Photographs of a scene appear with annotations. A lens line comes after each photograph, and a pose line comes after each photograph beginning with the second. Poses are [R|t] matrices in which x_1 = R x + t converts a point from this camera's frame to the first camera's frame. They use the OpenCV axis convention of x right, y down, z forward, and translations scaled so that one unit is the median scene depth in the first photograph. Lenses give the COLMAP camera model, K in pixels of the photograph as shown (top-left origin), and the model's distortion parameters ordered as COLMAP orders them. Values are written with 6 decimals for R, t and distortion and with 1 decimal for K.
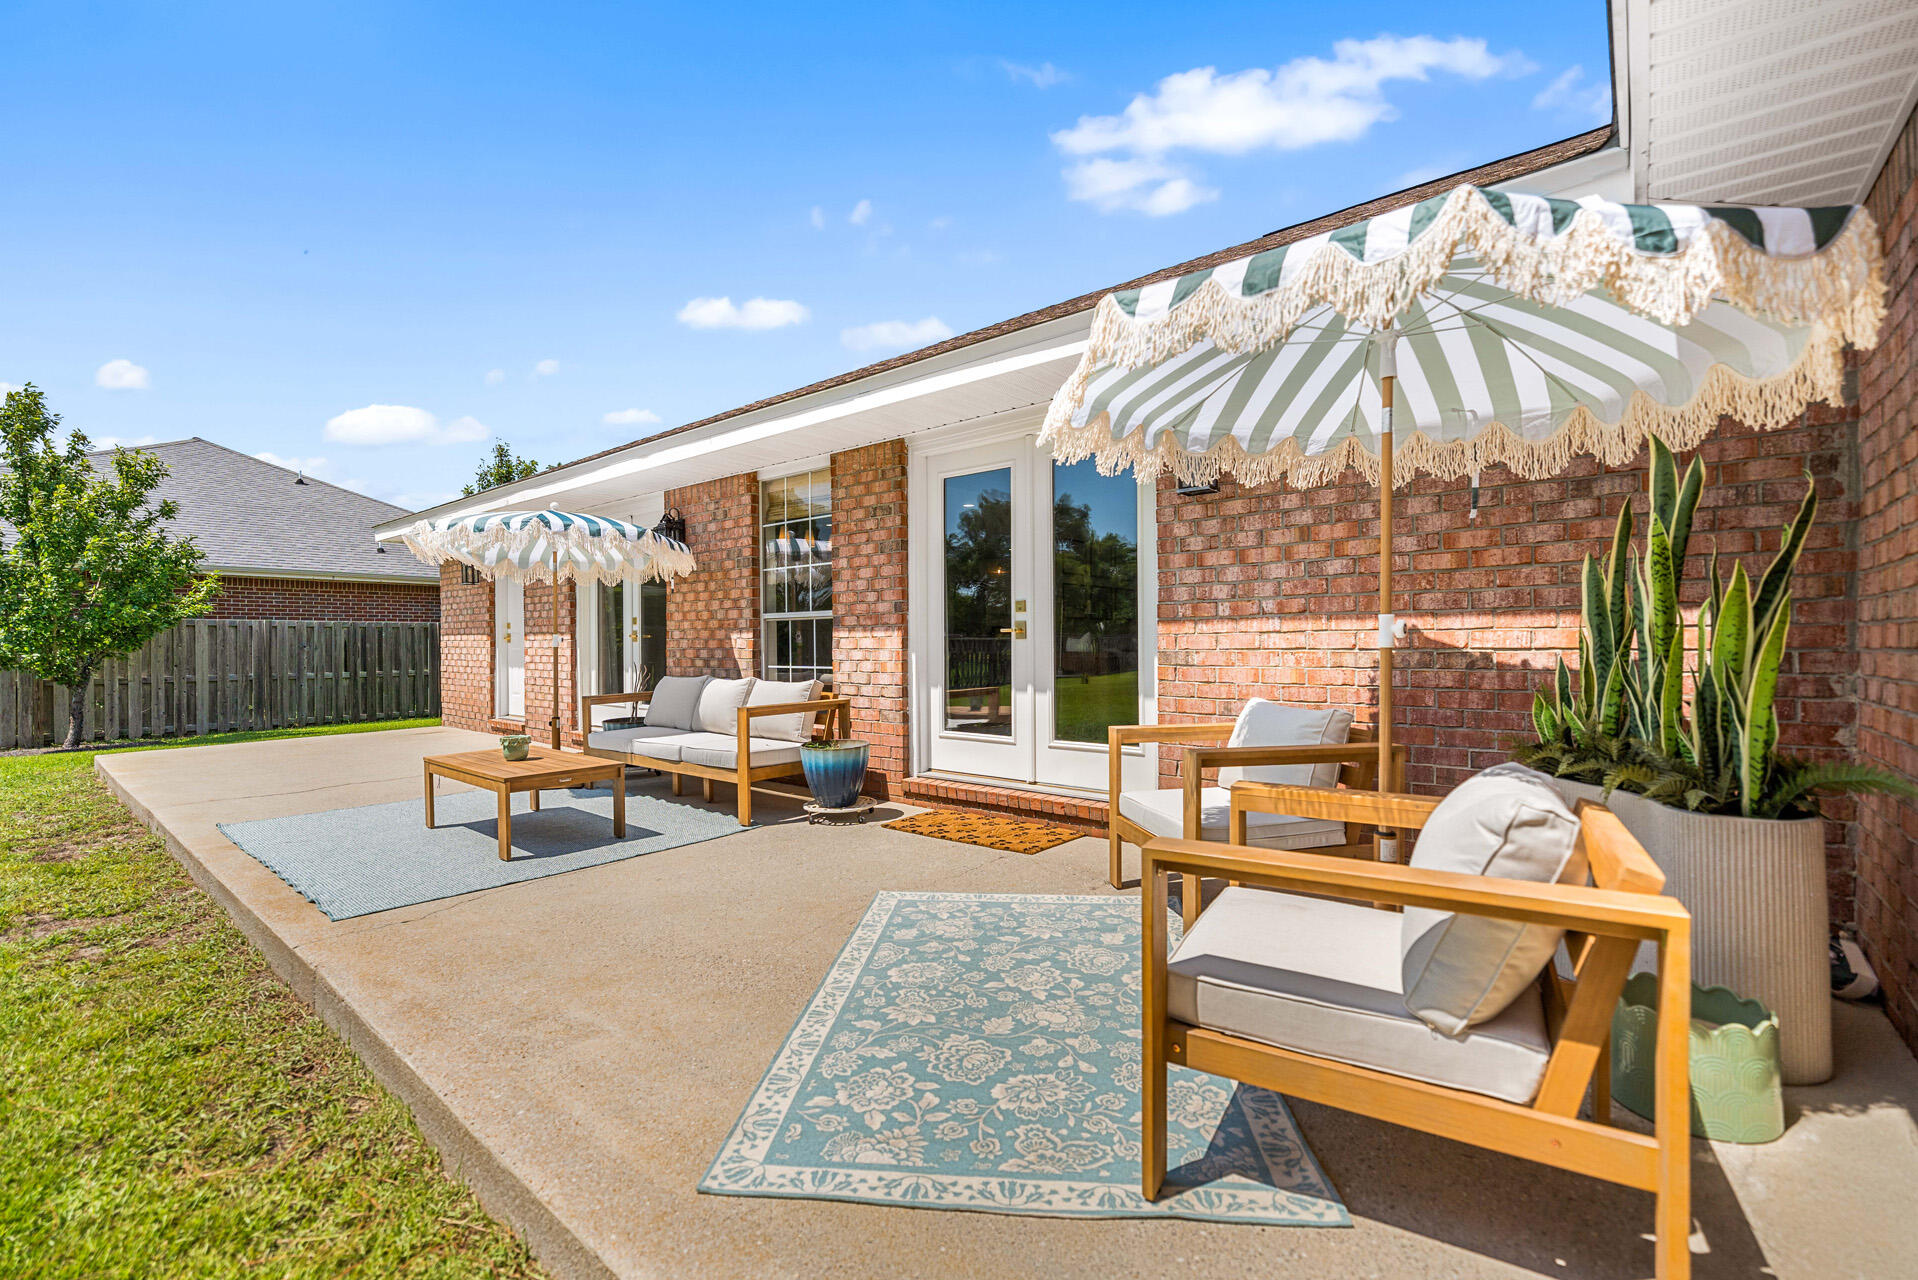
lens RADIAL K [[814.2, 0, 955.6], [0, 814.2, 648.8], [0, 0, 1]] dist [0.000027, -0.000948]
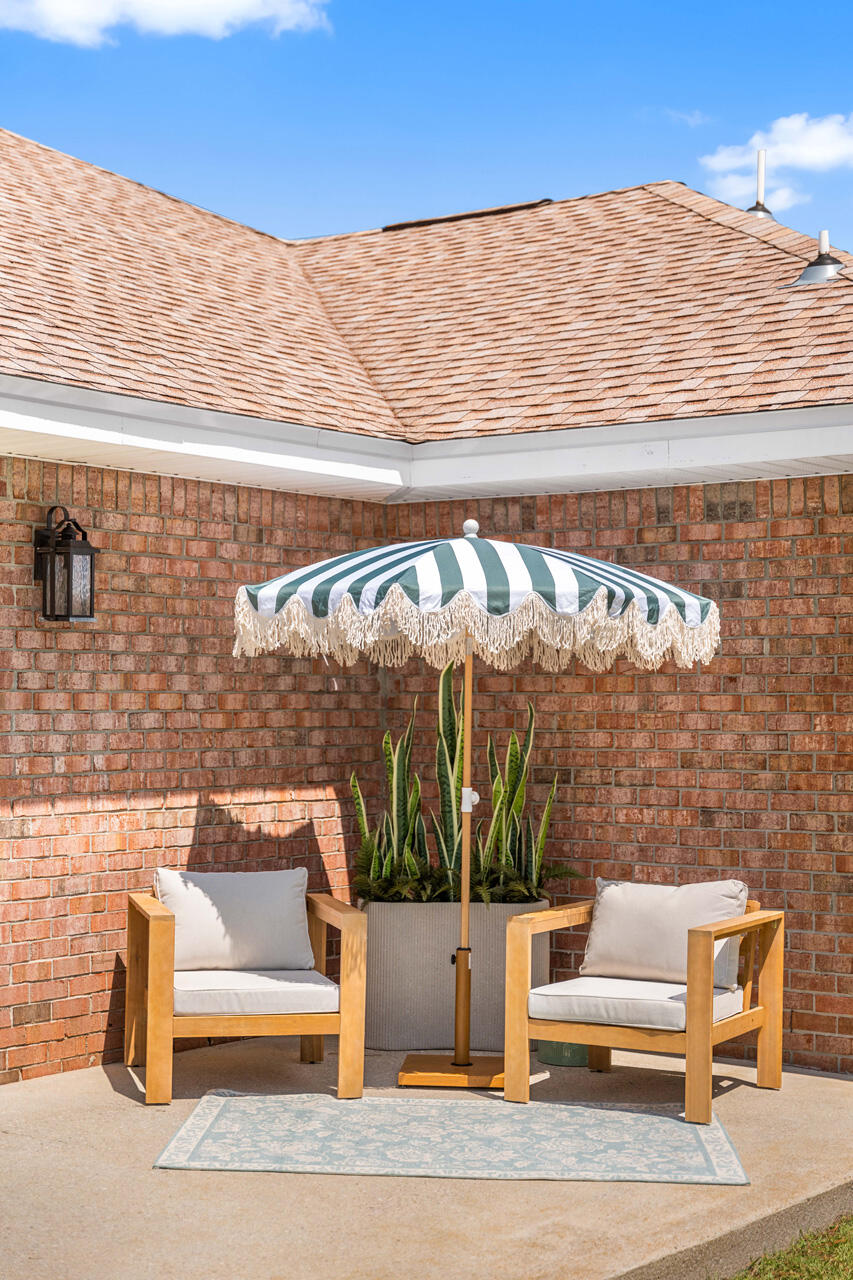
lens RADIAL K [[2113.4, 0, 424.9], [0, 2113.4, 693.3], [0, 0, 1]] dist [0.013459, 0.000000]
pose [[-0.059500, 0.009677, 0.998181, -1.313481], [0.000635, 0.999953, -0.009656, -0.073051], [-0.998228, 0.000059, -0.059503, 0.561580]]
